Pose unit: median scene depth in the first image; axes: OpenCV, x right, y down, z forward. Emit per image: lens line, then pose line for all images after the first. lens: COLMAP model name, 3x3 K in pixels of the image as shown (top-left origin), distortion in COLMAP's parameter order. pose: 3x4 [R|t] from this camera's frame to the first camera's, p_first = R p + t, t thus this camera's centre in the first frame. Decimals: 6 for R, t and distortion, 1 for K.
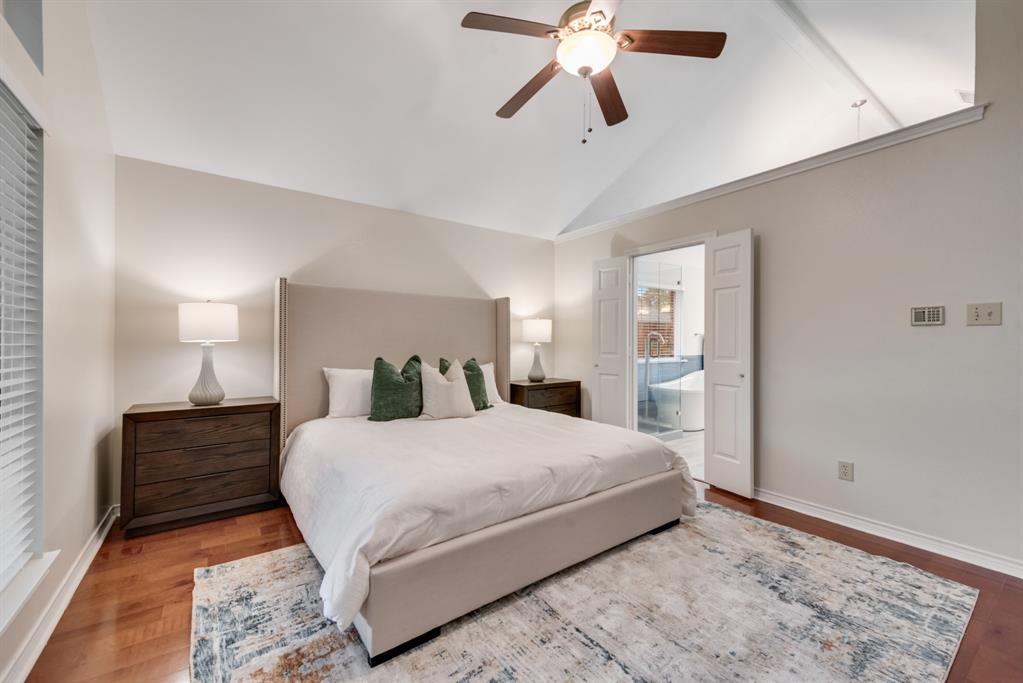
lens RADIAL K [[407.9, 0, 511.5], [0, 407.9, 341.5], [0, 0, 1]] dist [0.020360, -0.006595]
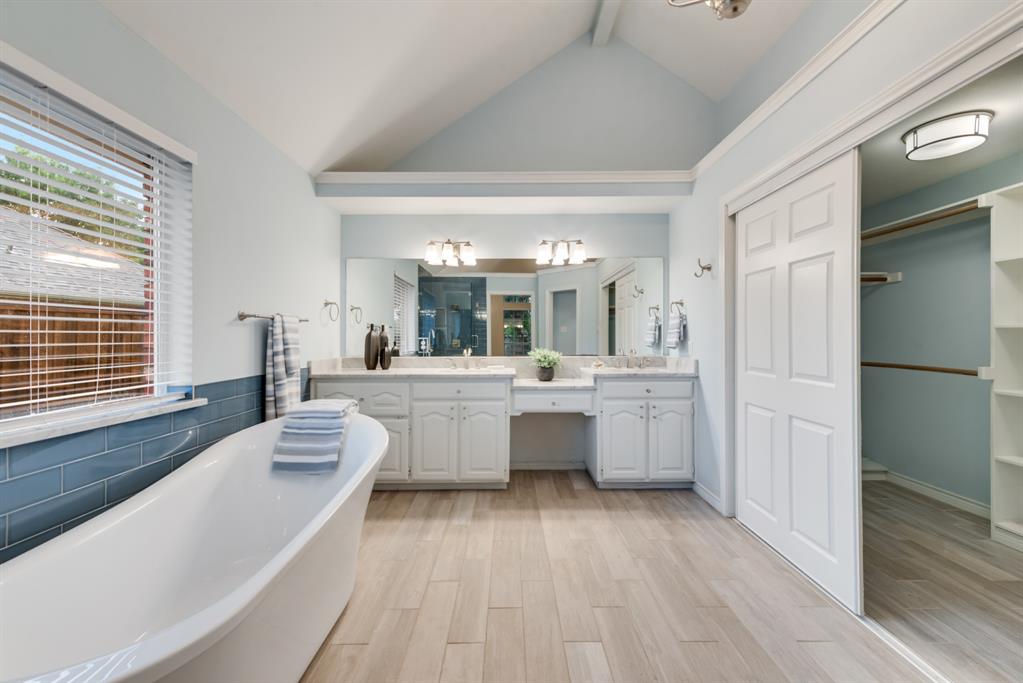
lens RADIAL K [[407.9, 0, 511.5], [0, 407.9, 341.5], [0, 0, 1]] dist [0.020360, -0.006595]
pose [[0.576150, -0.011539, 0.817262, 0.768488], [0.005795, 0.999933, 0.010032, 0.003408], [-0.817323, -0.001044, 0.576178, 1.582706]]
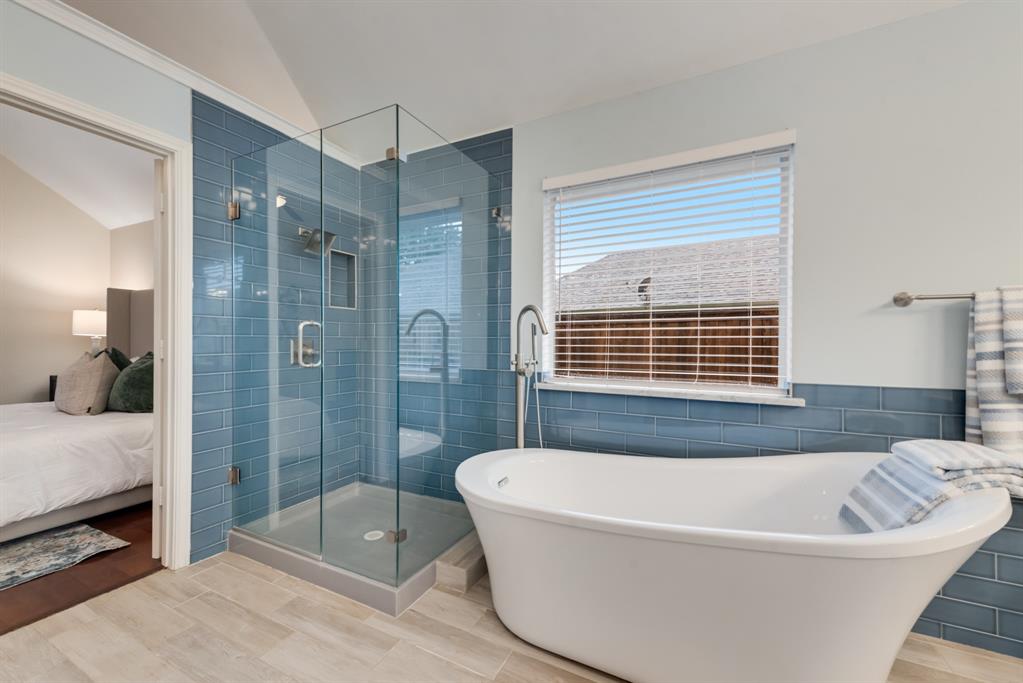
lens RADIAL K [[407.9, 0, 511.5], [0, 407.9, 341.5], [0, 0, 1]] dist [0.020360, -0.006595]
pose [[0.454699, -0.000505, -0.890645, 1.416733], [-0.005868, 0.999976, -0.003562, 0.022460], [0.890626, 0.006846, 0.454686, 1.745430]]
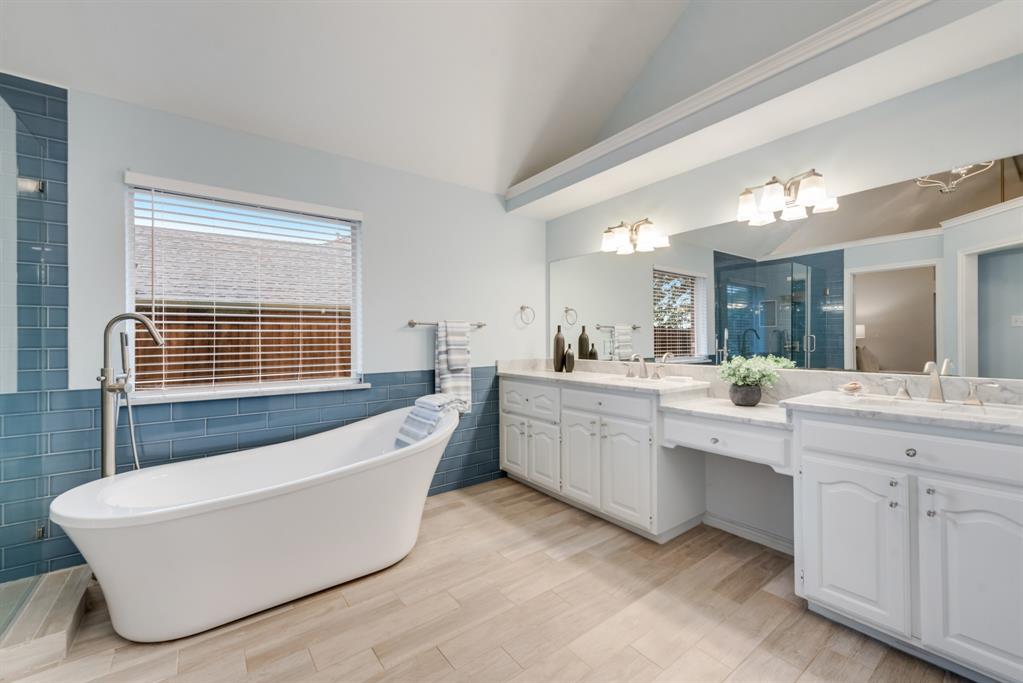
lens RADIAL K [[414.1, 0, 511.5], [0, 414.1, 341.5], [0, 0, 1]] dist [0.002688, 0.000061]
pose [[0.999728, -0.010065, 0.021023, 1.385204], [0.010007, 0.999946, 0.002850, 0.003575], [-0.021051, -0.002639, 0.999775, 1.400149]]
